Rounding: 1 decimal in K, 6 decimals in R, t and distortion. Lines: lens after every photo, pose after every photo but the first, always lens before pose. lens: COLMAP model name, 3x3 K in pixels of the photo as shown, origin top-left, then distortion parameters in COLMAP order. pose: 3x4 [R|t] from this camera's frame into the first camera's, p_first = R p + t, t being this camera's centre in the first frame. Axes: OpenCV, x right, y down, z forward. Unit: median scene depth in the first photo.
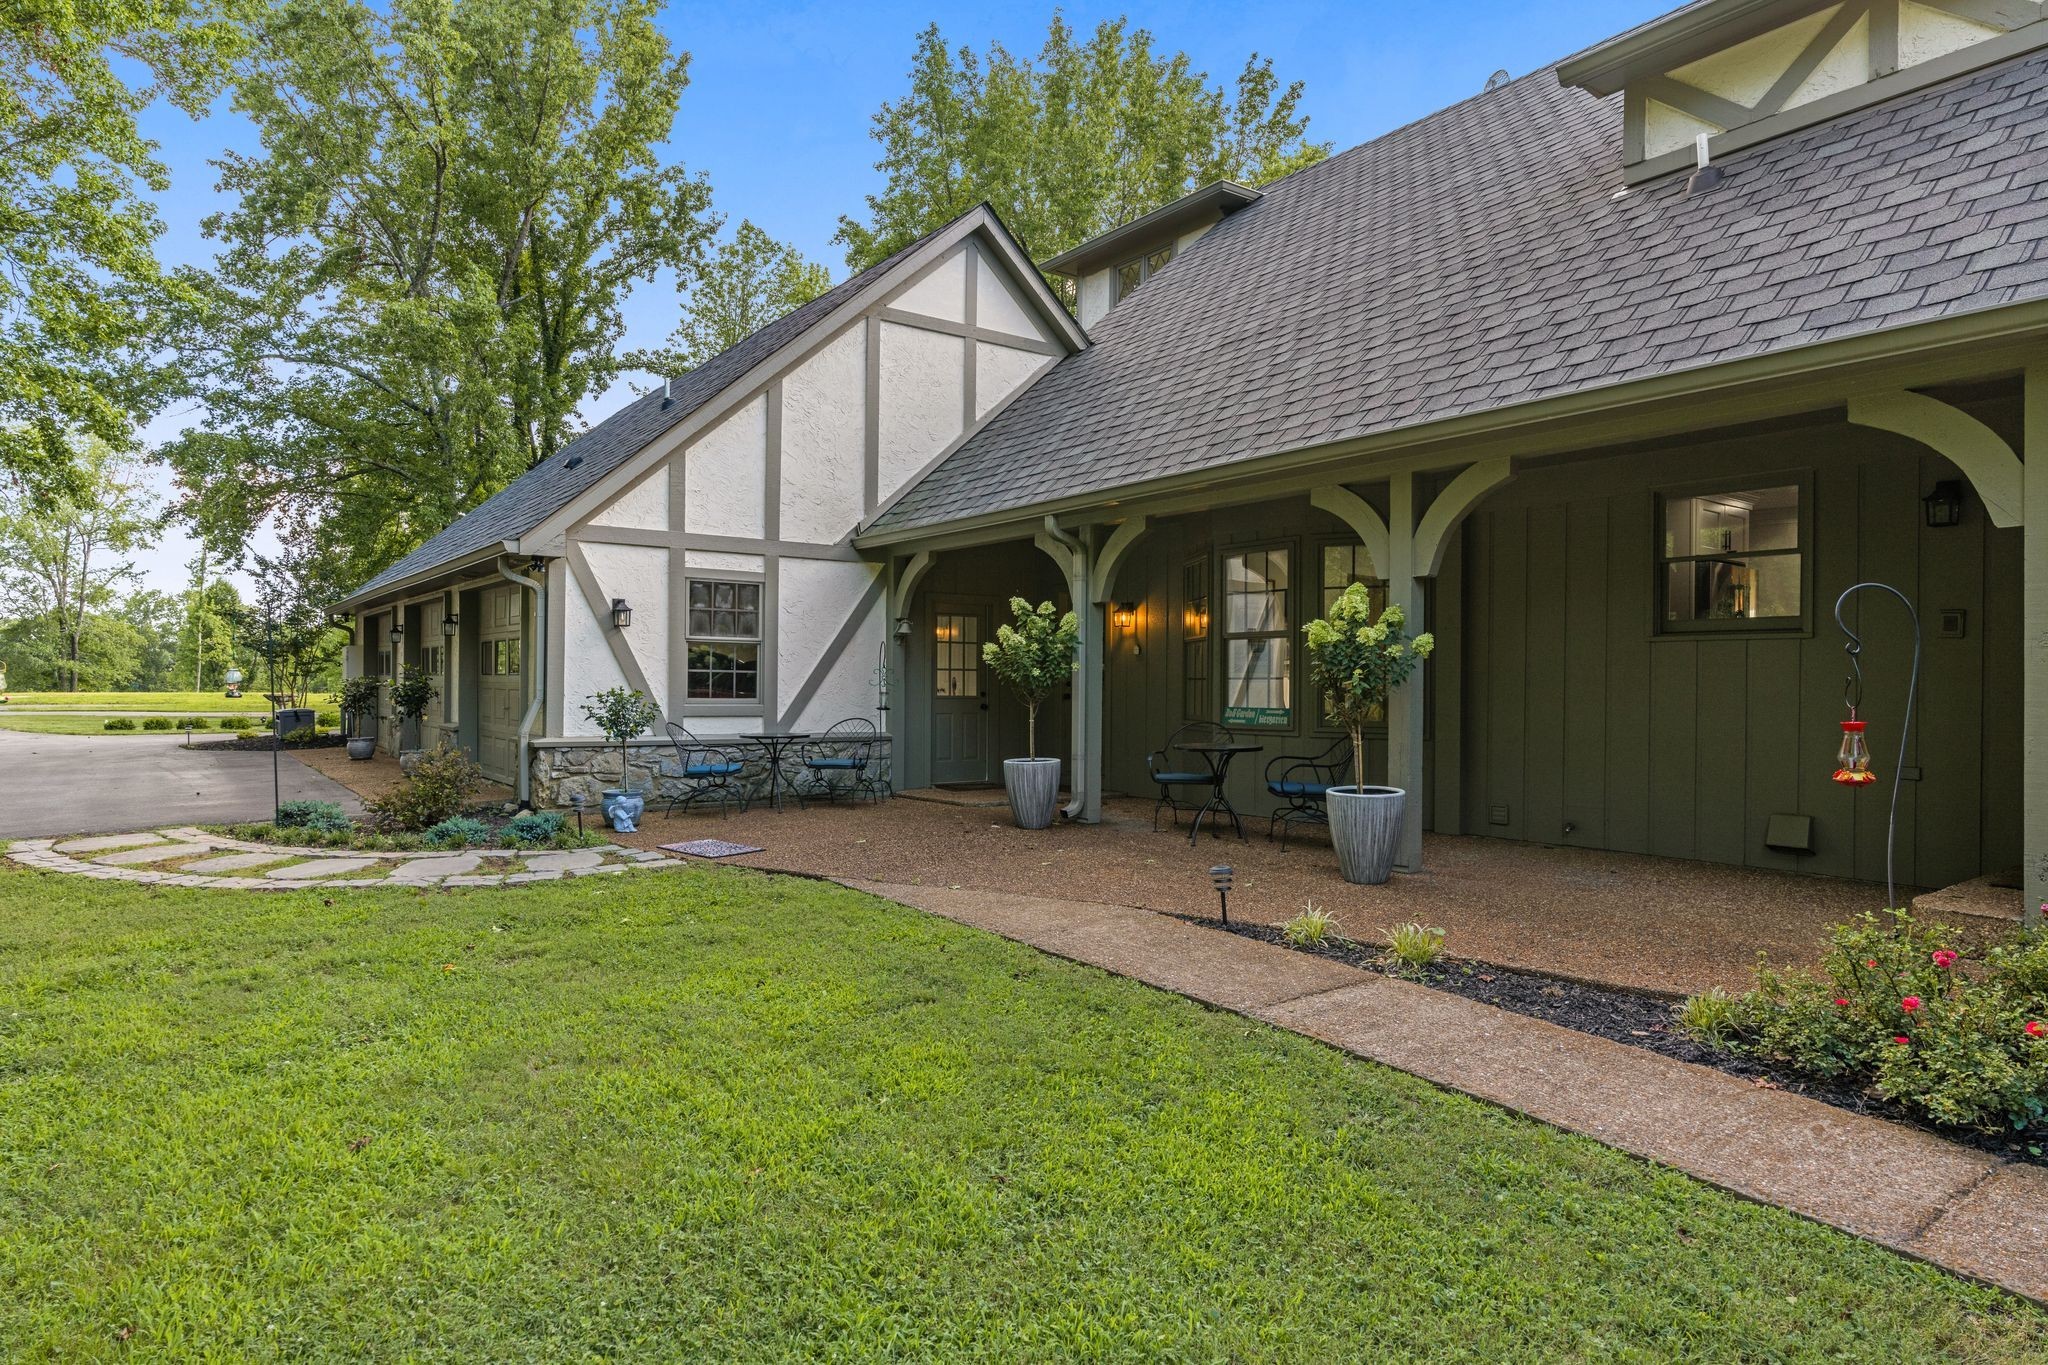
lens RADIAL K [[1173.9, 0, 1025.9], [0, 1173.9, 690.8], [0, 0, 1]] dist [0.002652, -0.000035]
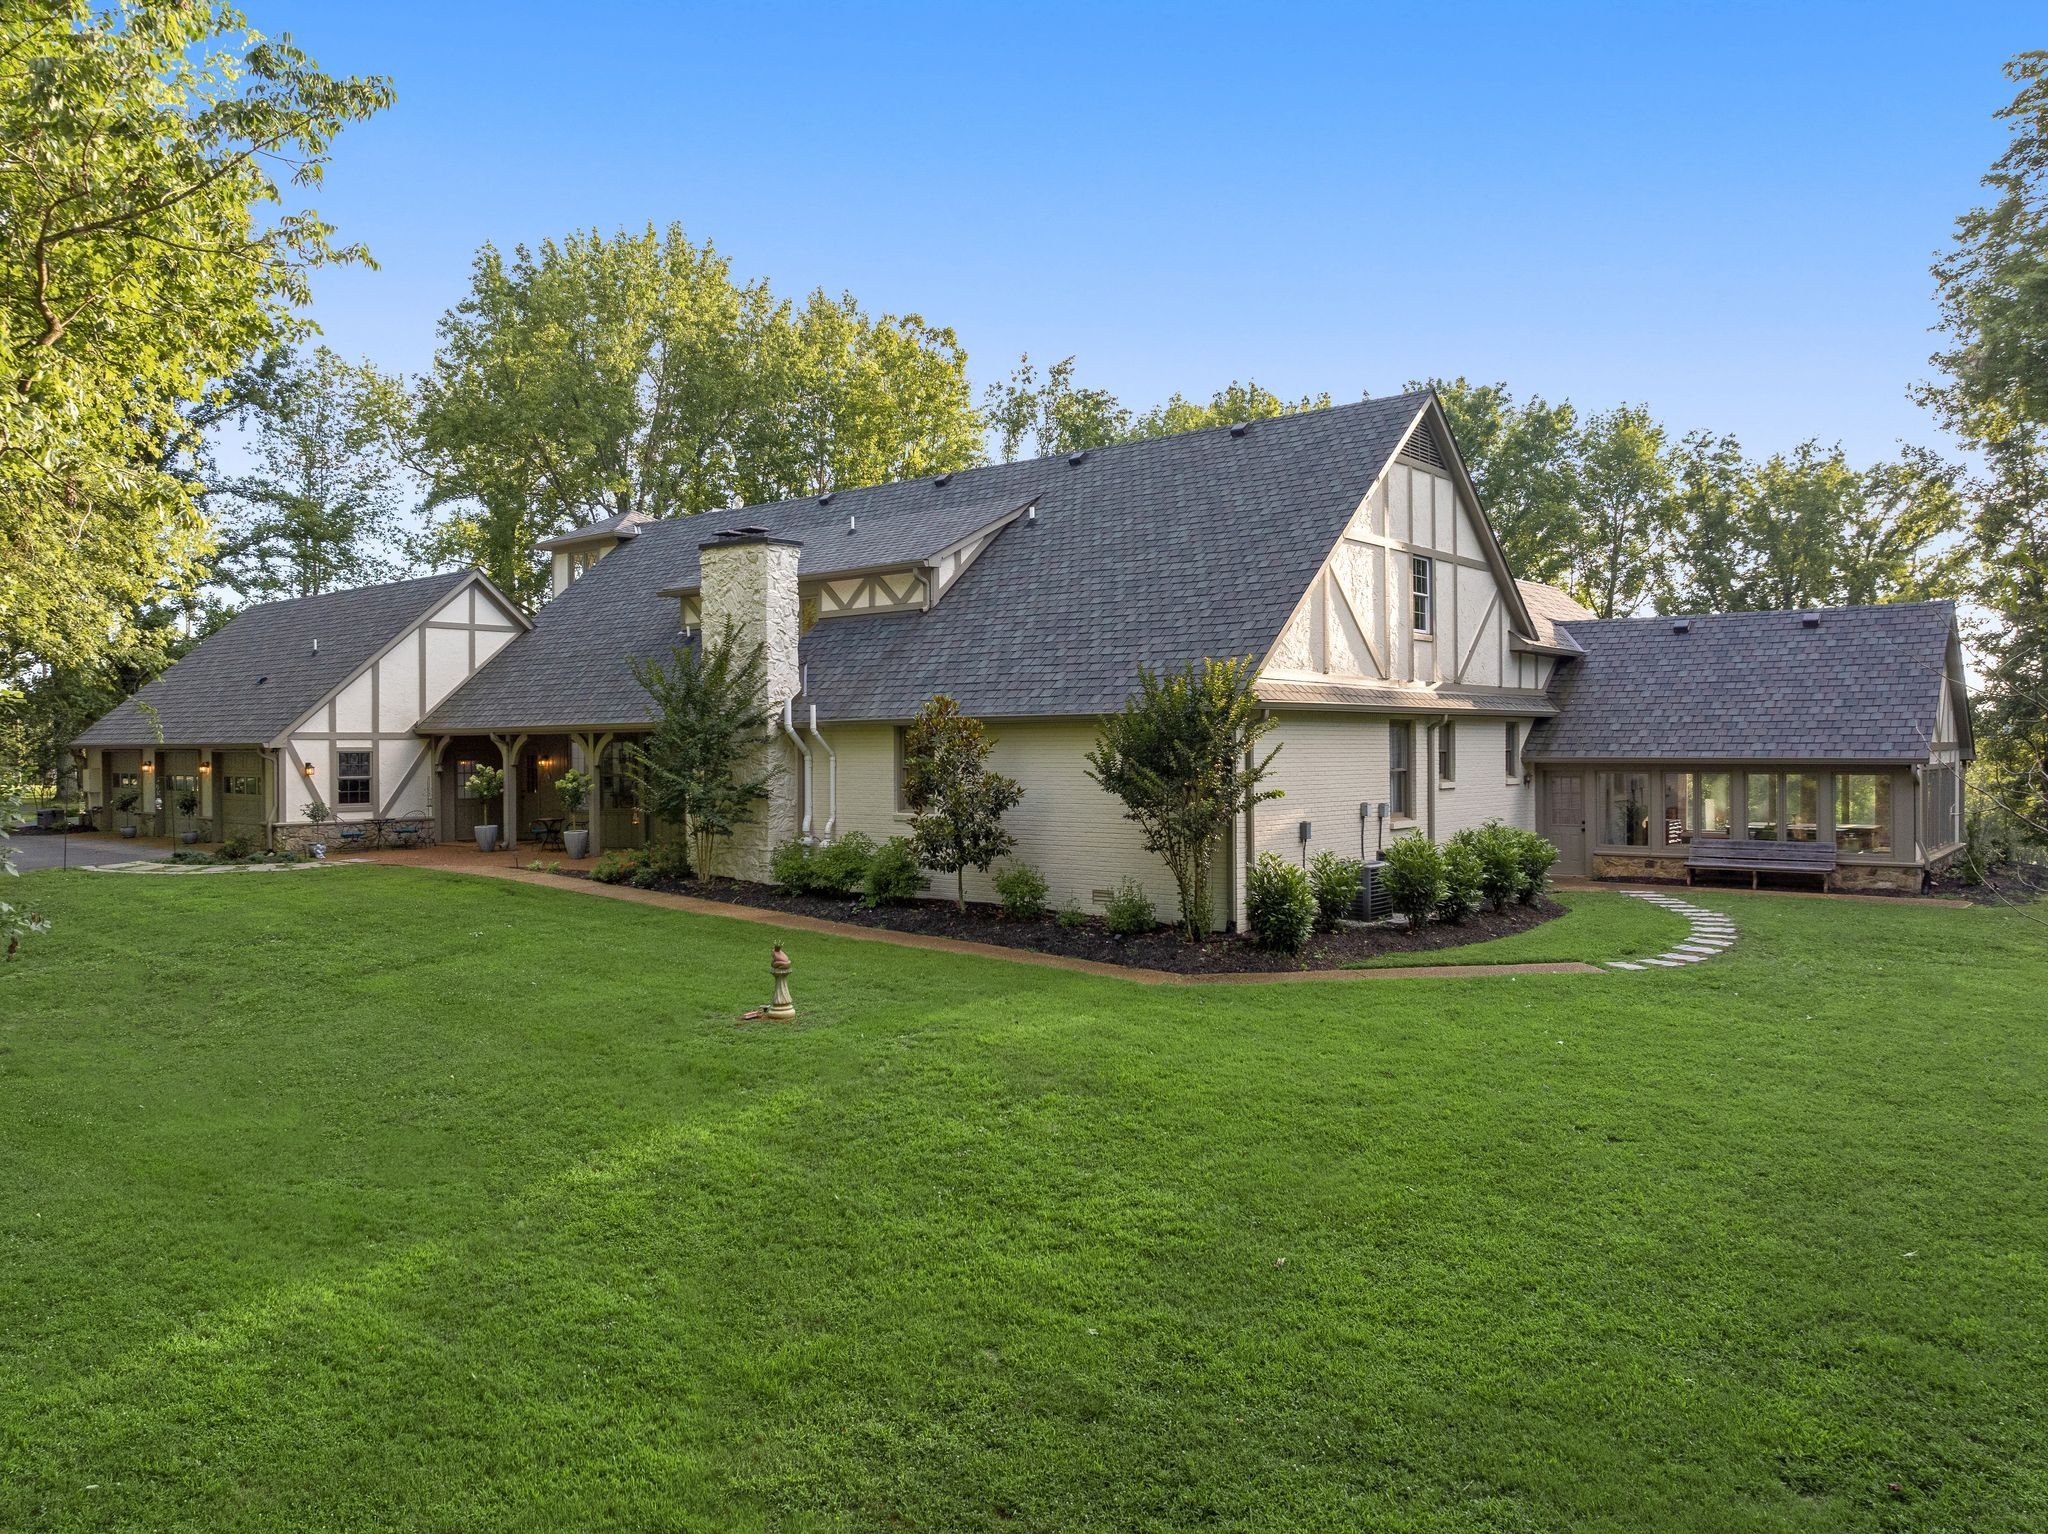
lens RADIAL K [[1576.0, 0, 1017.4], [0, 1576.0, 751.3], [0, 0, 1]] dist [-0.002910, -0.002045]
pose [[0.980277, -0.014461, 0.197101, 0.401803], [0.013737, 0.999893, 0.005039, -0.092604], [-0.197152, -0.002231, 0.980370, -2.249475]]
